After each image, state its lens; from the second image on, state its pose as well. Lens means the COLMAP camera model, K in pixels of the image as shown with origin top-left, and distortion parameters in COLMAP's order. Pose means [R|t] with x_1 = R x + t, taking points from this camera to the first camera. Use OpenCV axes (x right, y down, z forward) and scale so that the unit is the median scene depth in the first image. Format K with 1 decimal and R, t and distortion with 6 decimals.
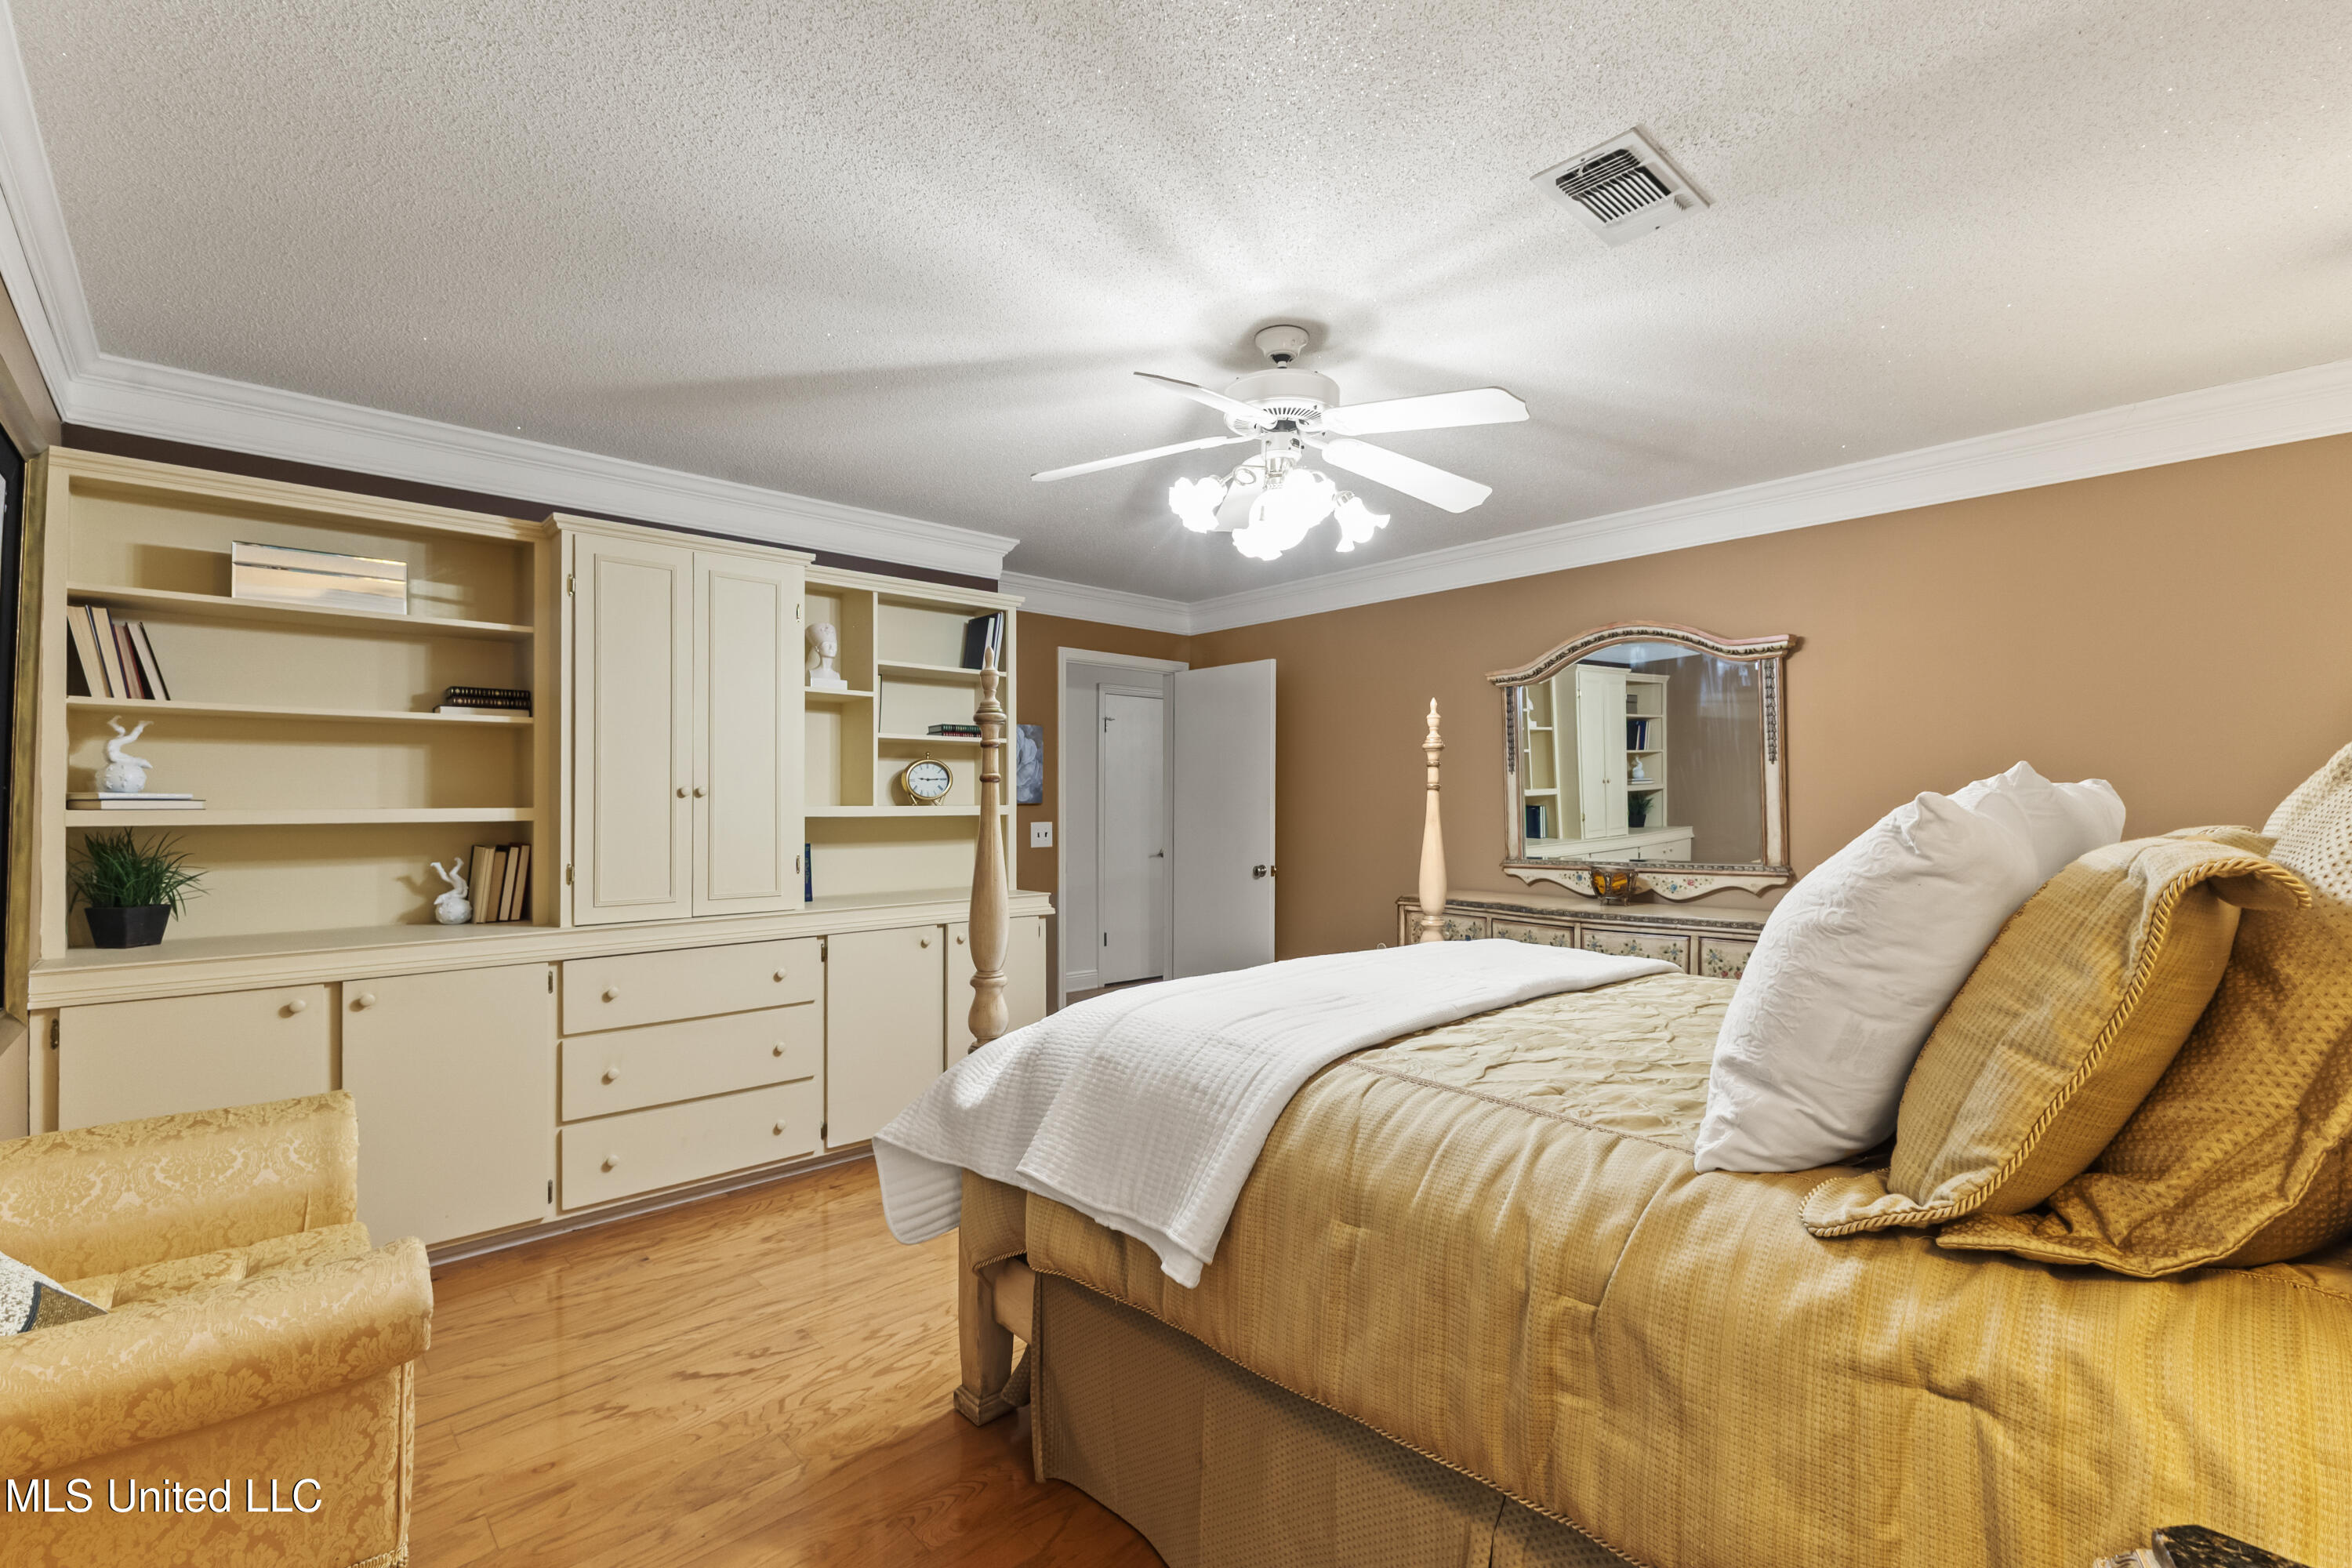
lens RADIAL K [[1032.4, 0, 1176.4], [0, 1032.4, 782.0], [0, 0, 1]] dist [0.004676, -0.002124]
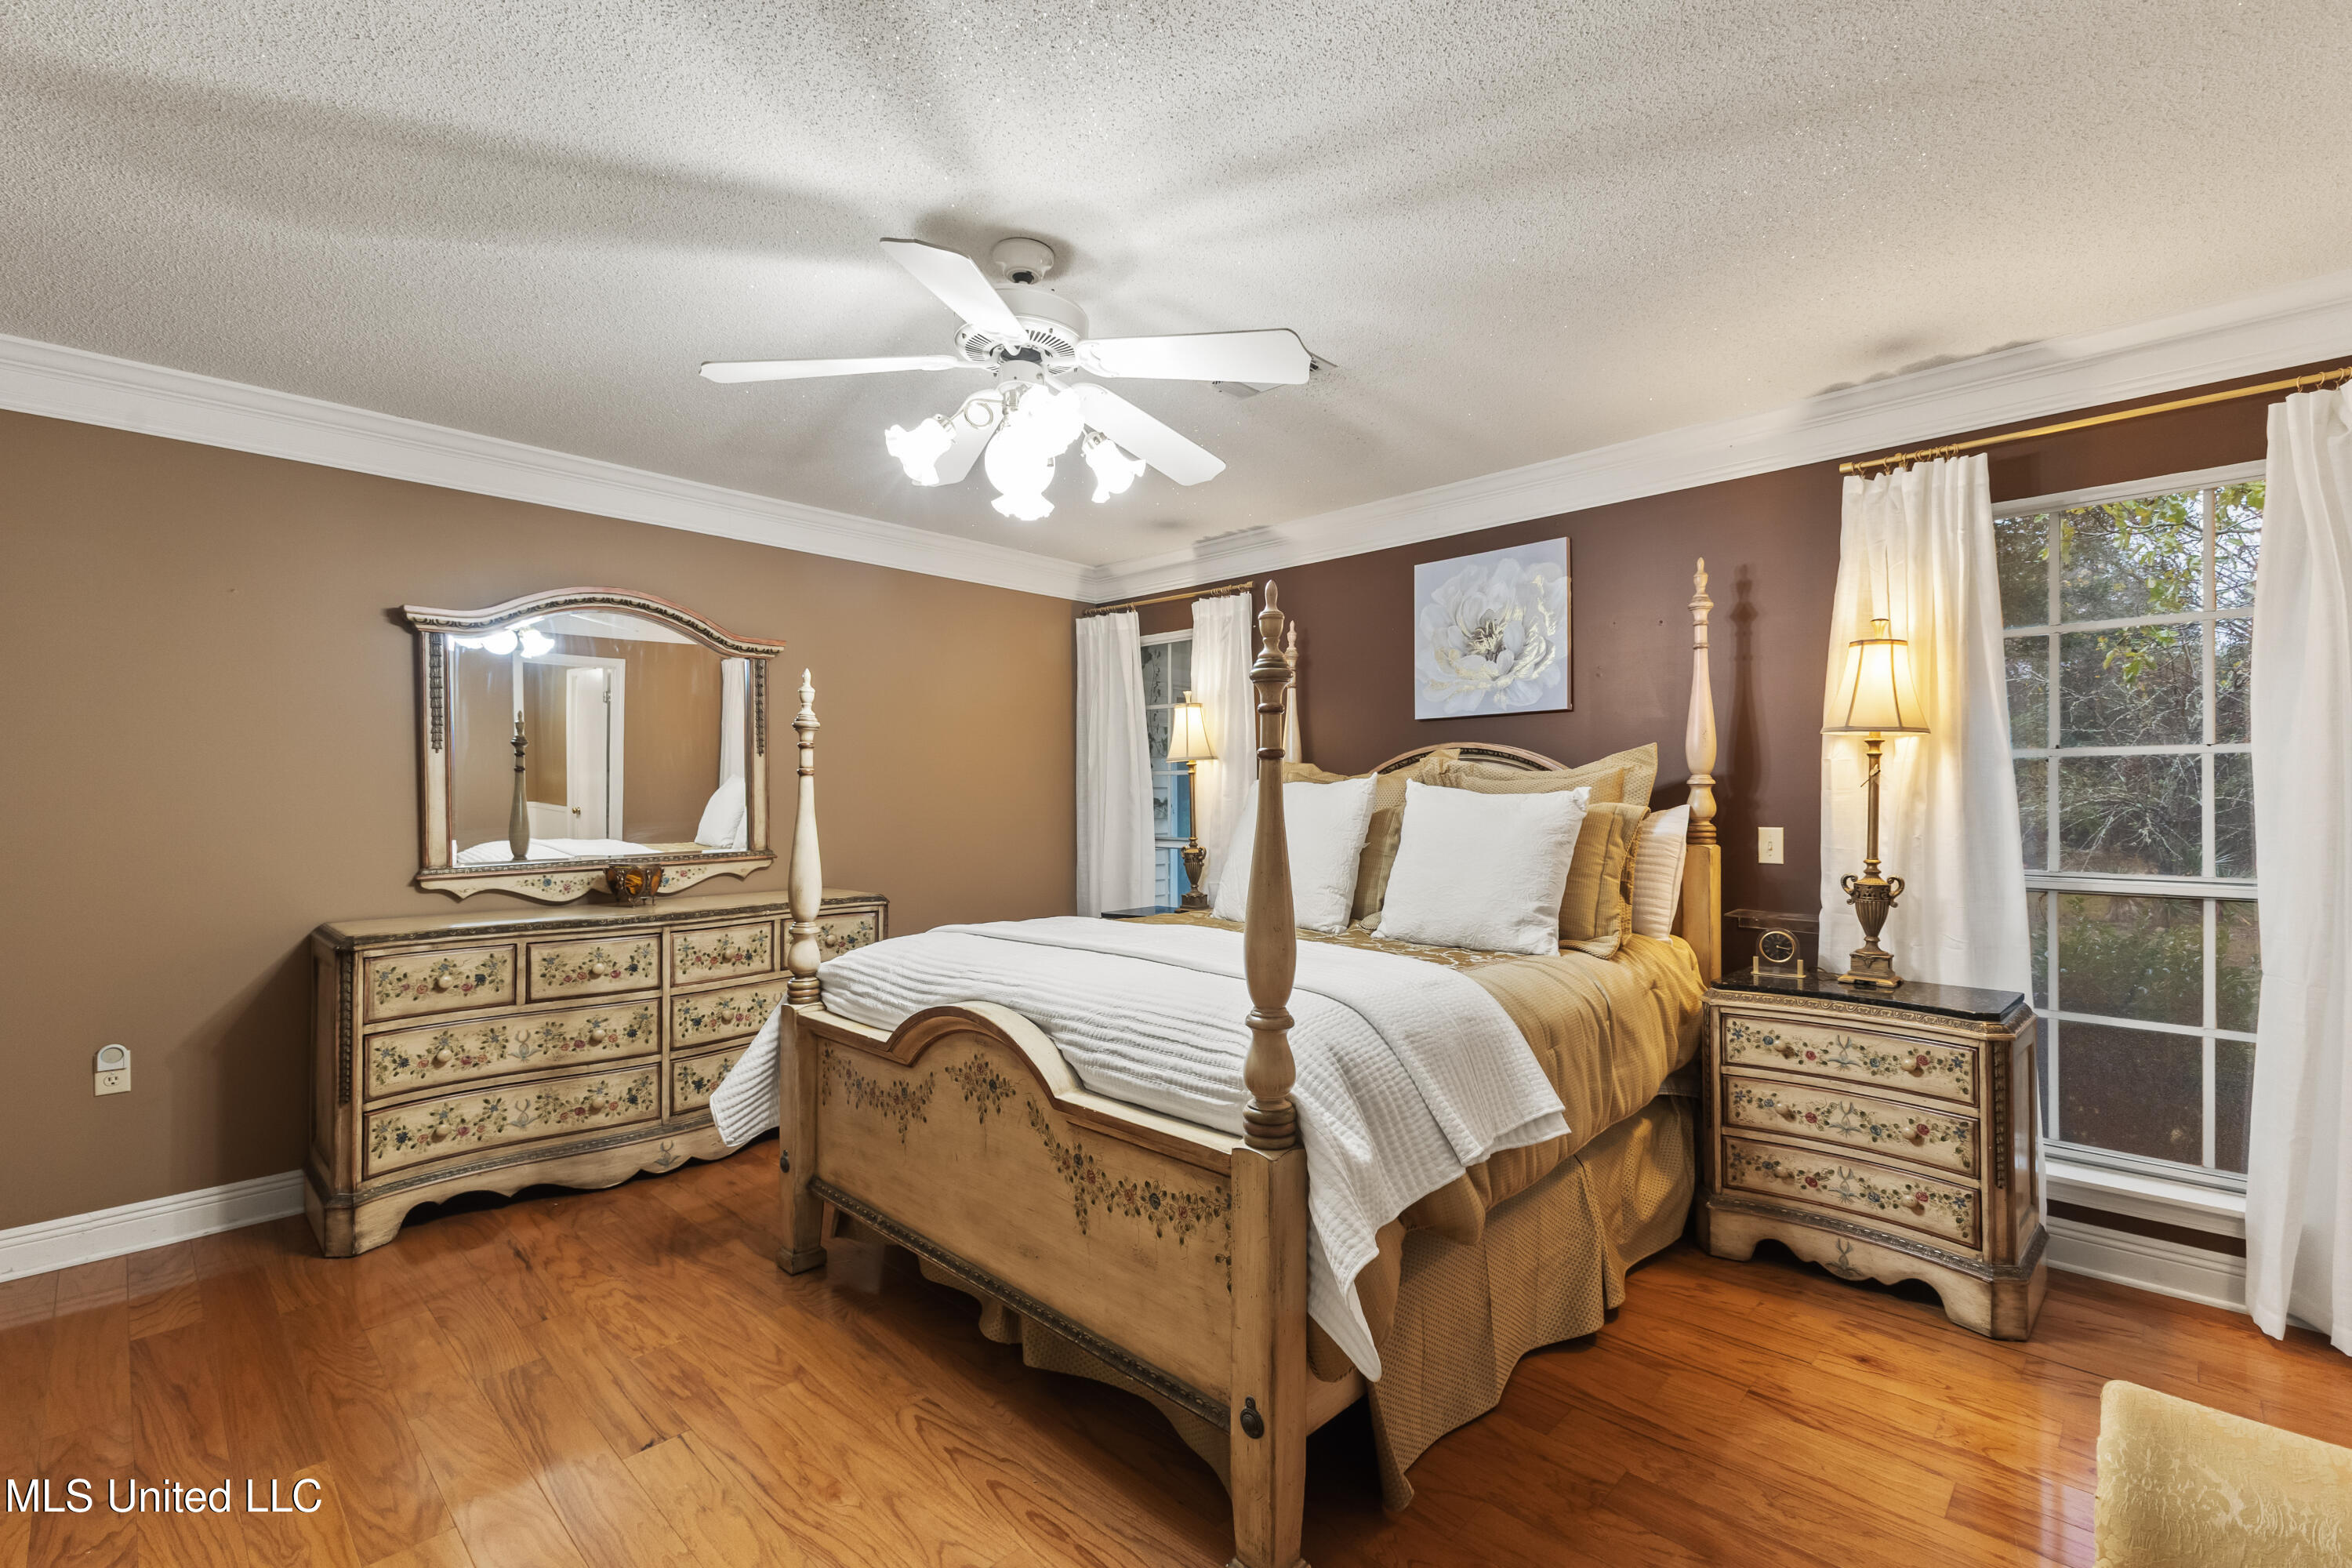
lens RADIAL K [[1032.4, 0, 1177.1], [0, 1032.4, 790.2], [0, 0, 1]] dist [0.004676, -0.002124]
pose [[-0.059911, 0.007273, 0.998177, -0.629174], [-0.017770, 0.999807, -0.008351, 0.022016], [-0.998046, -0.018238, -0.059770, 0.743617]]
